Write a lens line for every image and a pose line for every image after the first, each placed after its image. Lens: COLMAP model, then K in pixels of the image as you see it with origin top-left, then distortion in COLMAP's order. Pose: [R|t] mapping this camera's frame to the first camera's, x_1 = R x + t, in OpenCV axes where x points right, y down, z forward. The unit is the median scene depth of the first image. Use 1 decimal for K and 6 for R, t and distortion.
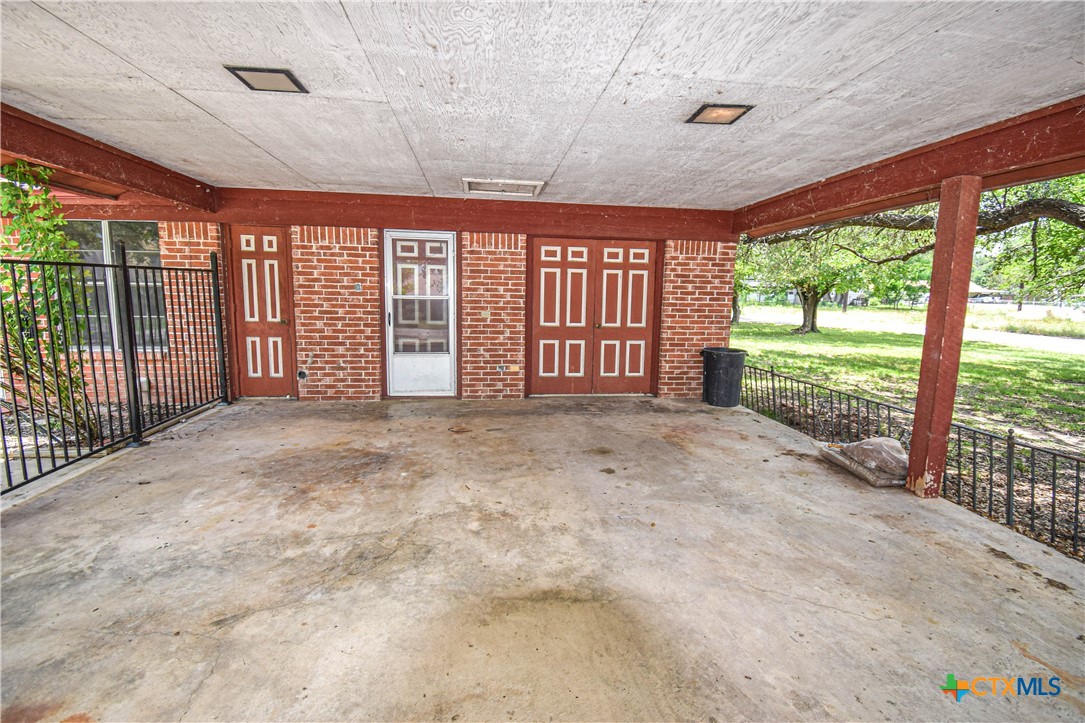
lens RADIAL K [[480.3, 0, 545.7], [0, 480.3, 359.4], [0, 0, 1]] dist [0.013469, -0.021951]
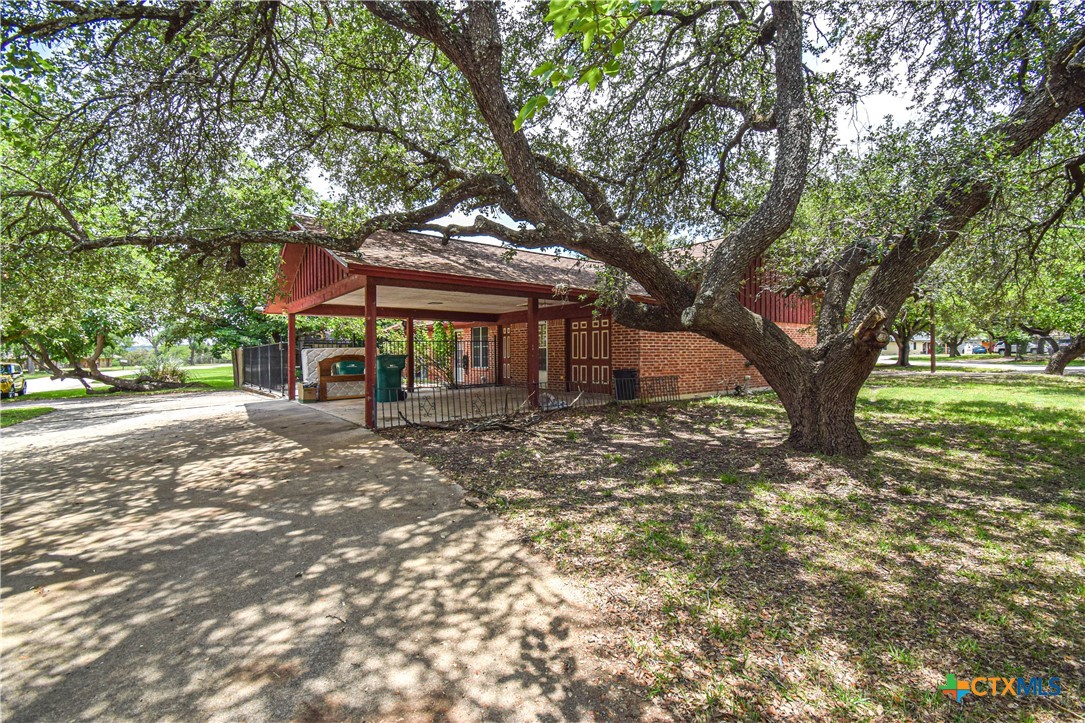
lens RADIAL K [[480.3, 0, 545.7], [0, 480.3, 359.4], [0, 0, 1]] dist [0.013469, -0.021951]
pose [[0.501862, -0.016530, -0.864790, 1.841402], [-0.101588, 0.991771, -0.077911, 0.117071], [0.858961, 0.126953, 0.496053, -0.182675]]
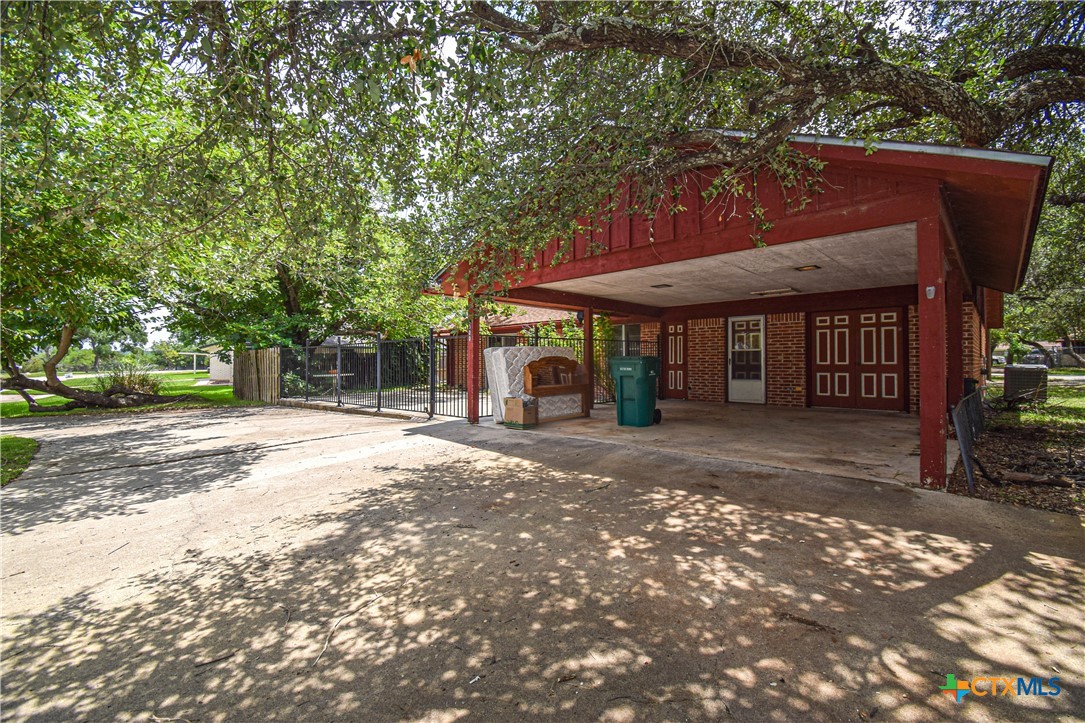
lens RADIAL K [[480.3, 0, 545.7], [0, 480.3, 359.4], [0, 0, 1]] dist [0.013469, -0.021951]
pose [[0.623768, -0.028141, -0.781103, 0.720589], [-0.093257, 0.989533, -0.110122, 0.189139], [0.776026, 0.141534, 0.614615, -0.773963]]
